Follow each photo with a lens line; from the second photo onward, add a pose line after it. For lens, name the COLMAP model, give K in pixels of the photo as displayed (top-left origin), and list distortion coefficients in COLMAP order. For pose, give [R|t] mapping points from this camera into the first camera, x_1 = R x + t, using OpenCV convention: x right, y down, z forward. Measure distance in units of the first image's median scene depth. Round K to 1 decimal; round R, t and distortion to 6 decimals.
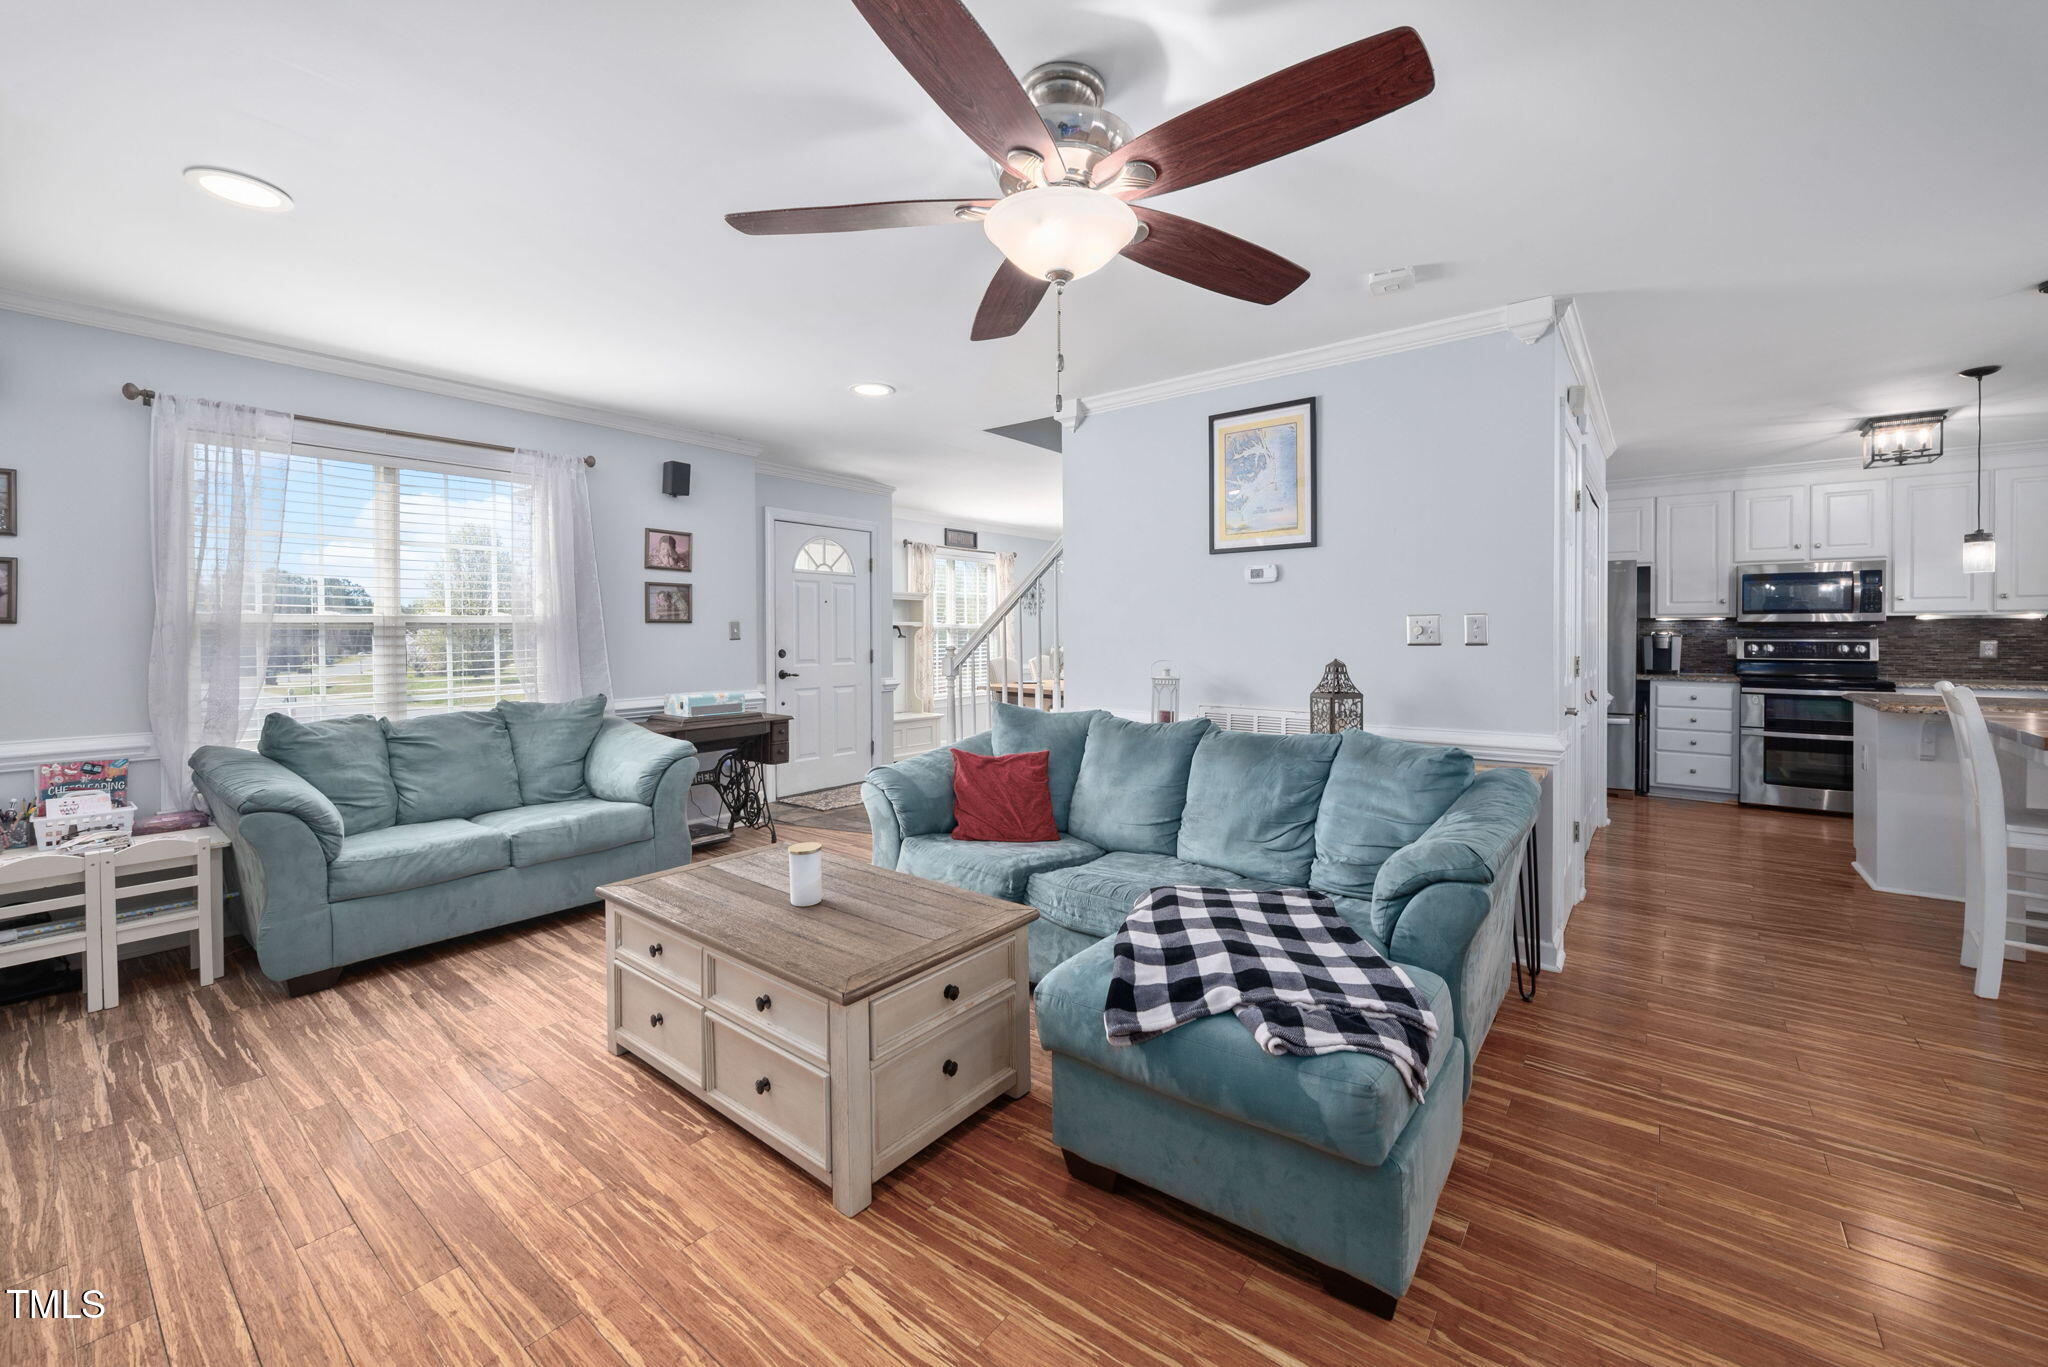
lens RADIAL K [[824.9, 0, 1017.5], [0, 824.9, 640.0], [0, 0, 1]] dist [-0.001416, -0.000048]
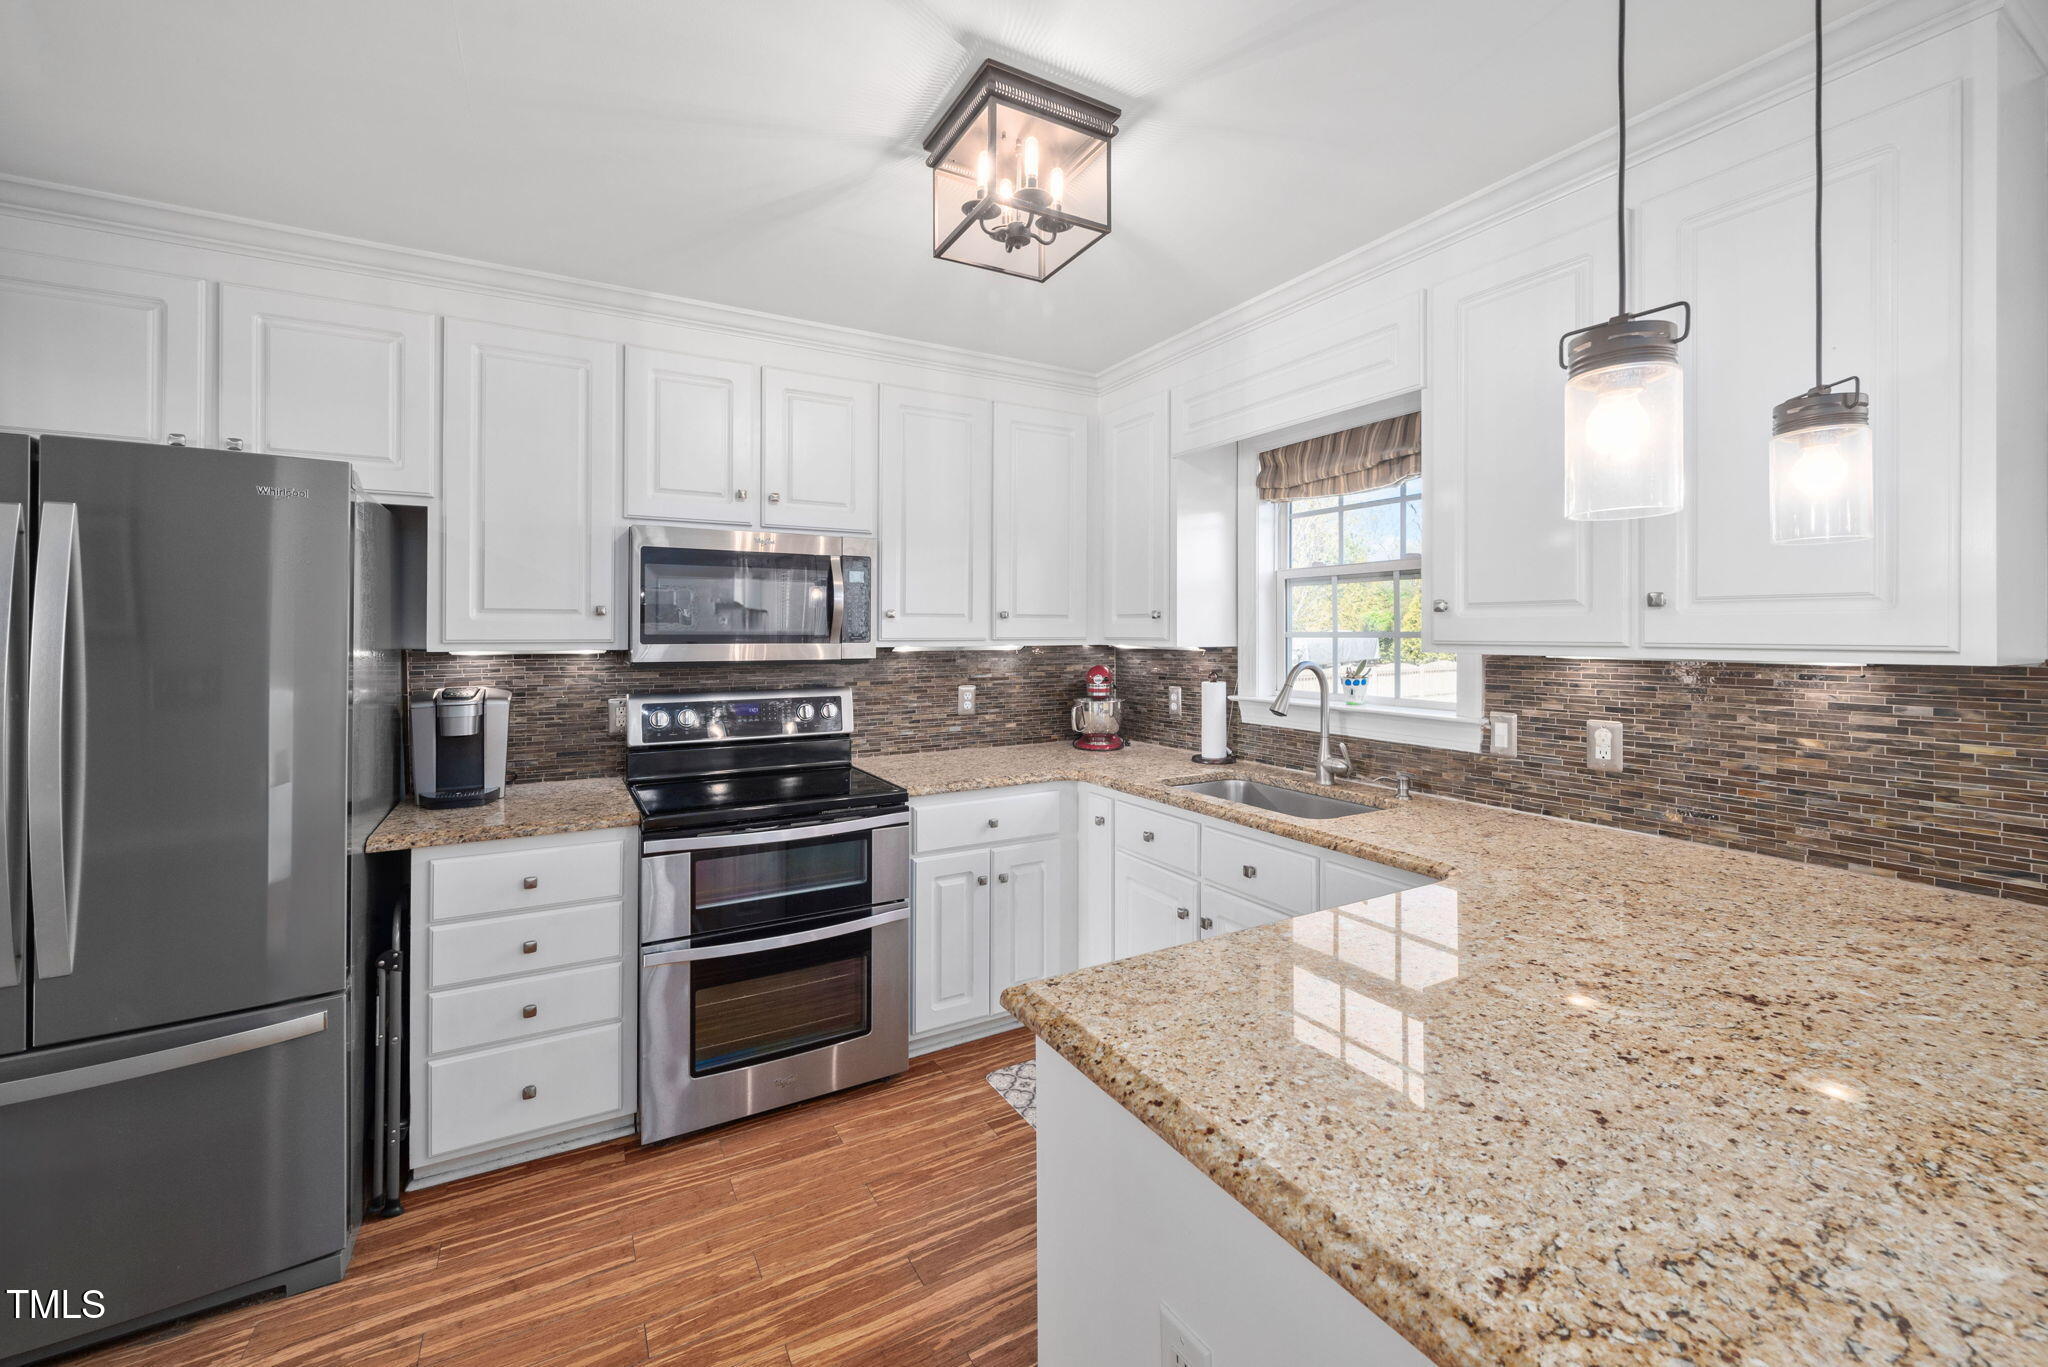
lens RADIAL K [[824.8, 0, 1023.5], [0, 824.8, 624.8], [0, 0, 1]] dist [-0.000262, -0.000011]
pose [[0.378456, 0.010763, 0.925557, 0.697182], [0.010172, 0.999824, -0.015785, -0.039445], [-0.925563, 0.015388, 0.378280, 0.815407]]
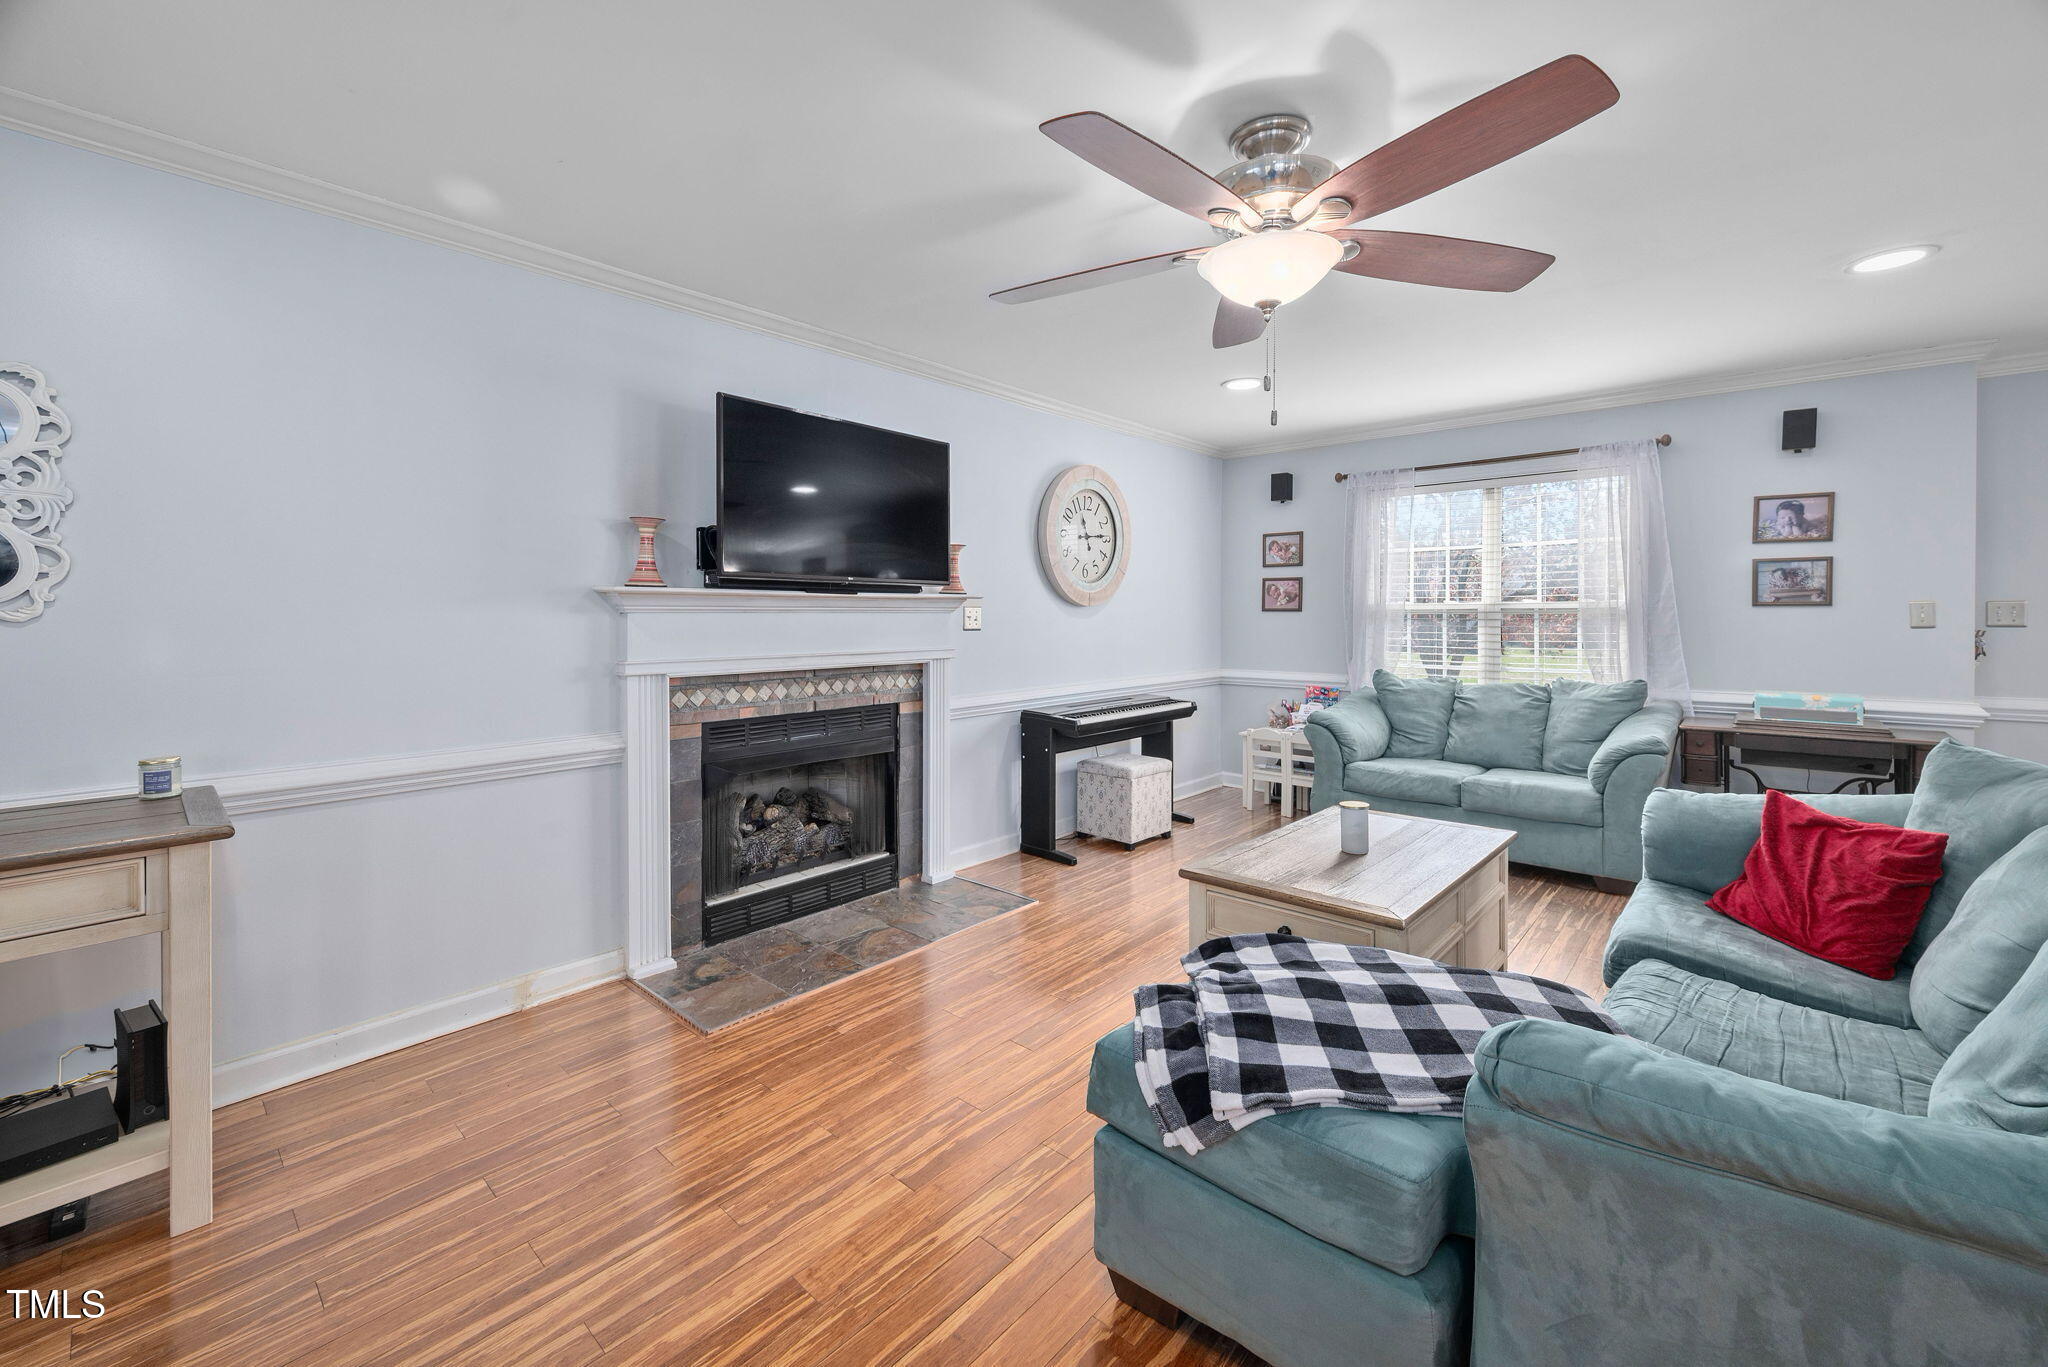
lens RADIAL K [[828.2, 0, 1021.7], [0, 828.2, 617.2], [0, 0, 1]] dist [-0.001178, 0.000340]
pose [[-0.059518, 0.009392, -0.998183, 0.456741], [-0.007808, 0.999921, 0.009874, -0.011978], [0.998197, 0.008382, -0.059440, 0.283943]]
